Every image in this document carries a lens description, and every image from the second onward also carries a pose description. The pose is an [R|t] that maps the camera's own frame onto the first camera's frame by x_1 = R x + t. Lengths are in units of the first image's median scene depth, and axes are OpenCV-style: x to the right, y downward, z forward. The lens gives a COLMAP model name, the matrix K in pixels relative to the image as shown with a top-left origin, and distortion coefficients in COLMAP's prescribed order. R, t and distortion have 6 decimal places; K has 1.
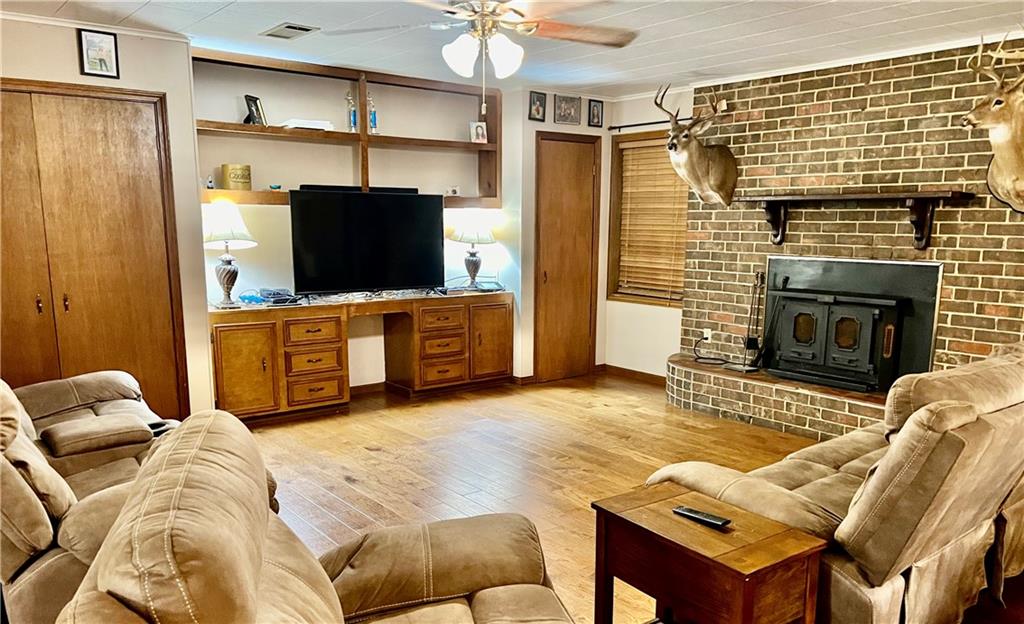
lens RADIAL K [[770.1, 0, 509.3], [0, 770.1, 382.2], [0, 0, 1]] dist [0.010592, -0.000151]
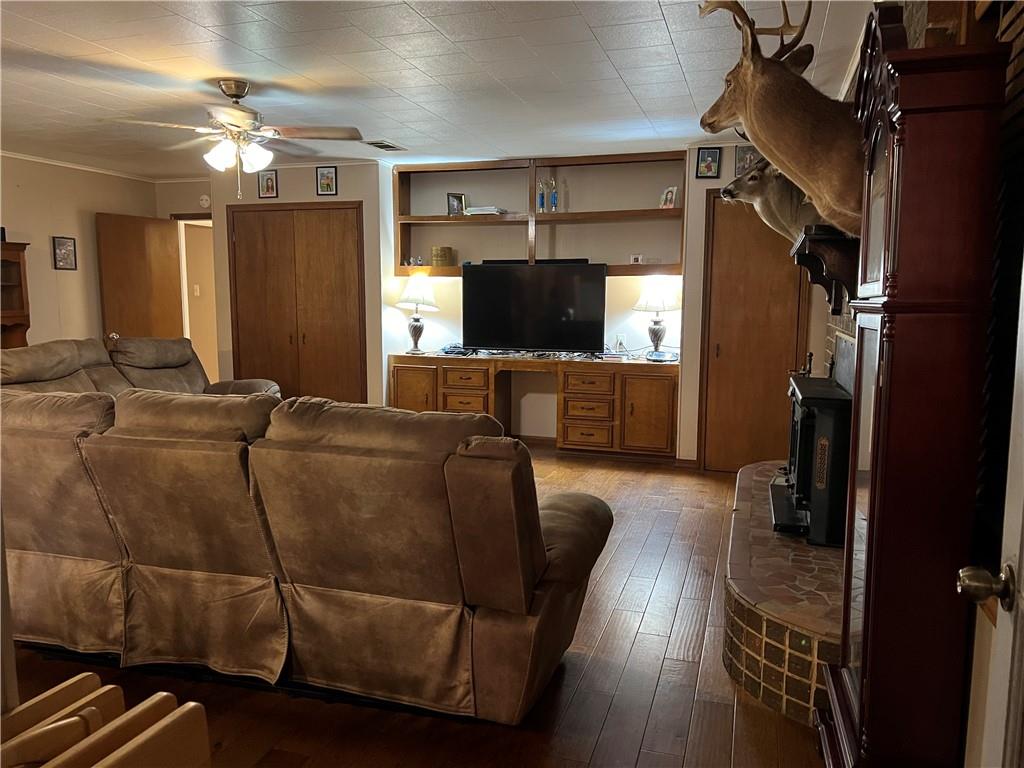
lens RADIAL K [[768.6, 0, 513.0], [0, 768.6, 384.4], [0, 0, 1]] dist [0.102021, -0.000430]
pose [[0.558941, 0.092486, -0.824034, 0.759748], [-0.175766, 0.984393, -0.008738, -0.058164], [0.810365, 0.149721, 0.566474, 0.368031]]
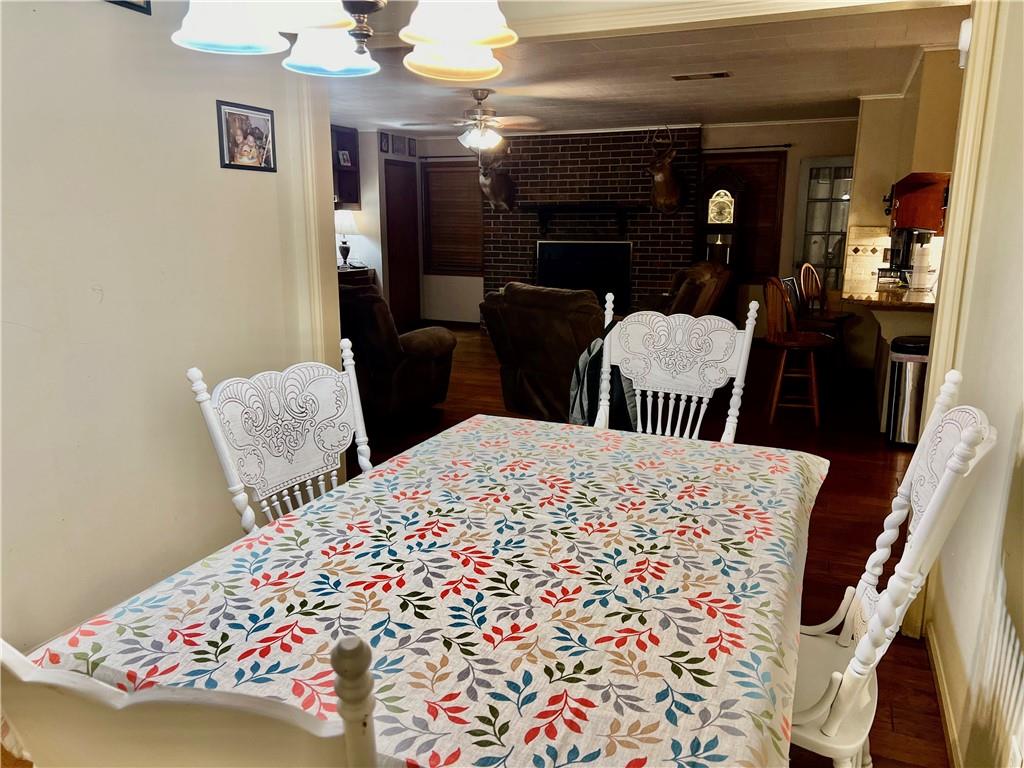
lens RADIAL K [[768.6, 0, 512.3], [0, 768.6, 386.0], [0, 0, 1]] dist [0.102021, -0.000430]
pose [[0.882565, -0.096795, 0.460120, -0.533195], [0.097575, 0.994982, 0.022153, 0.112683], [-0.459955, 0.025345, 0.887581, -0.482217]]
